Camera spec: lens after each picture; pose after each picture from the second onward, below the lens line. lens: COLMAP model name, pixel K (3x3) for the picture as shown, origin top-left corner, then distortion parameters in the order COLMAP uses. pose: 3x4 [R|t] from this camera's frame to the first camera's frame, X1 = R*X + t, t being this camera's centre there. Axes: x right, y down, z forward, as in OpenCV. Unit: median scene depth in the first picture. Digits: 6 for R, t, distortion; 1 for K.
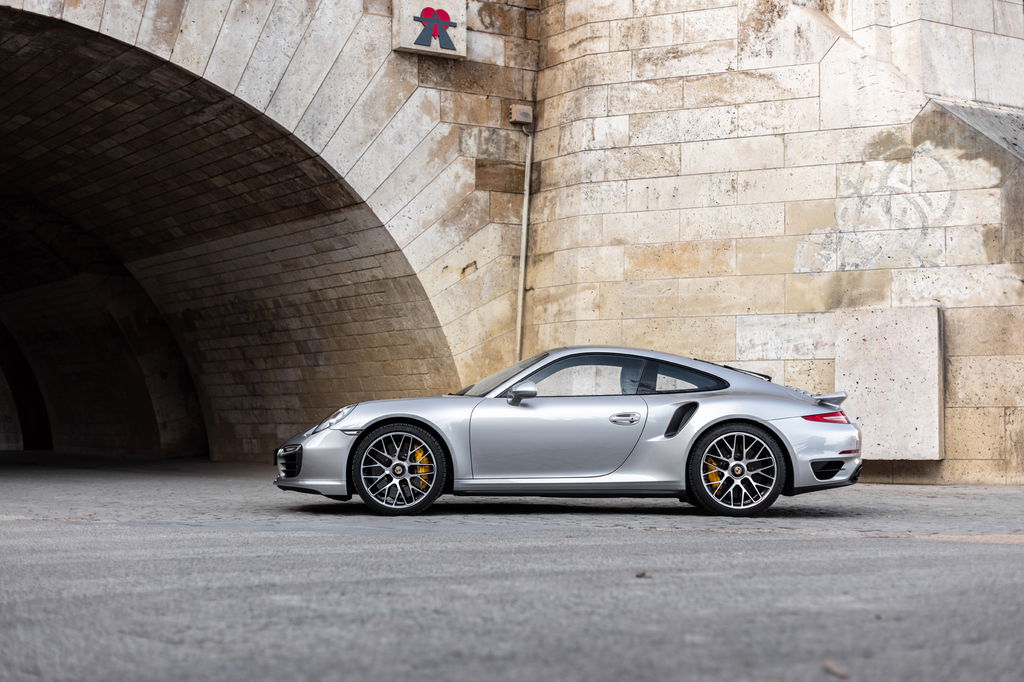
lens RADIAL K [[1442.5, 0, 512.0], [0, 1442.5, 341.0], [0, 0, 1]] dist [0.007358, -0.057876]
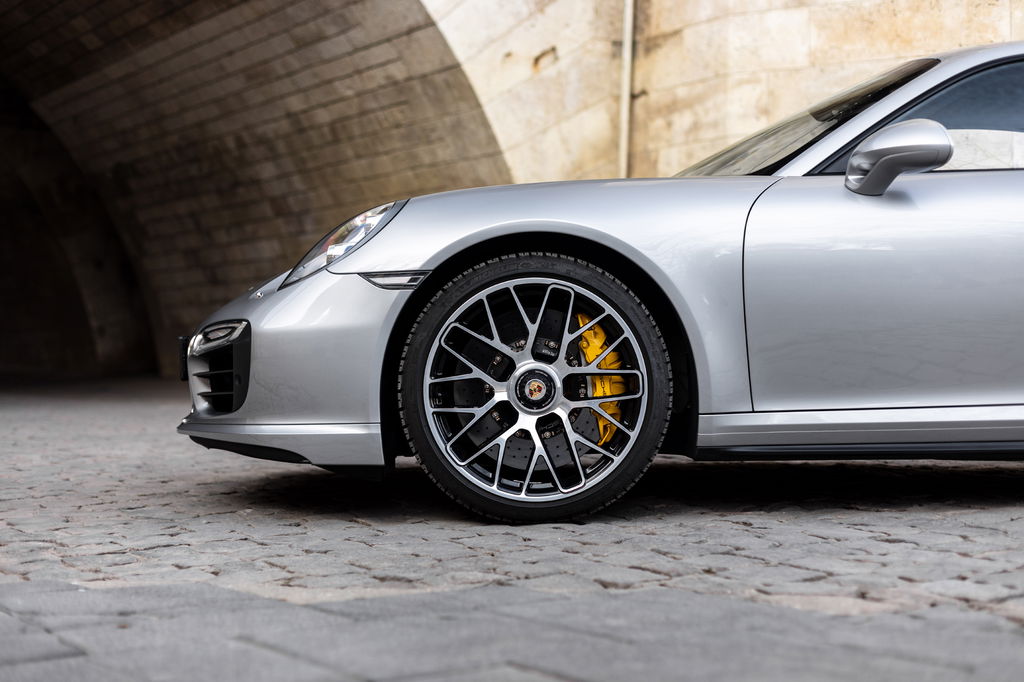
lens RADIAL K [[1442.5, 0, 512.0], [0, 1442.5, 341.0], [0, 0, 1]] dist [0.007358, -0.057876]
pose [[0.999883, -0.014089, 0.005948, -0.049357], [0.013709, 0.998115, 0.059823, 0.033235], [-0.006779, -0.059735, 0.998191, 0.380676]]
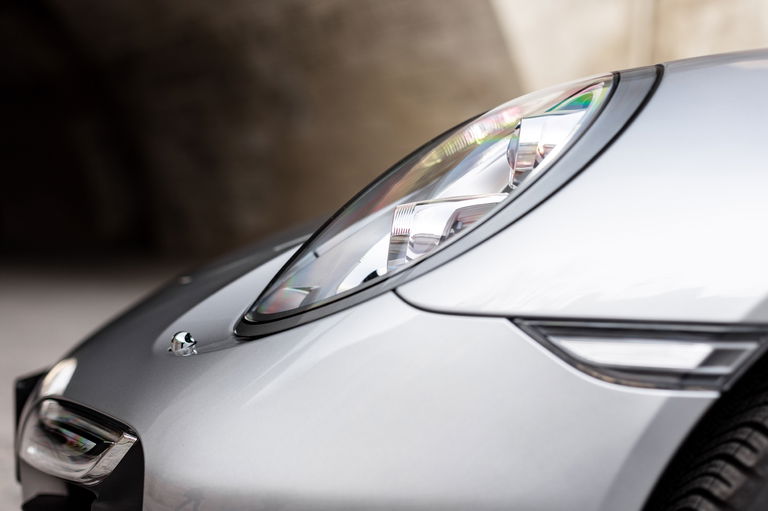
lens RADIAL K [[1185.2, 0, 384.0], [0, 1185.2, 255.5], [0, 0, 1]] dist [0.014791, -0.001456]
pose [[0.997979, 0.020655, -0.060089, -0.070992], [-0.014890, 0.995379, 0.094862, 0.028809], [0.061771, -0.093776, 0.993675, 0.530452]]
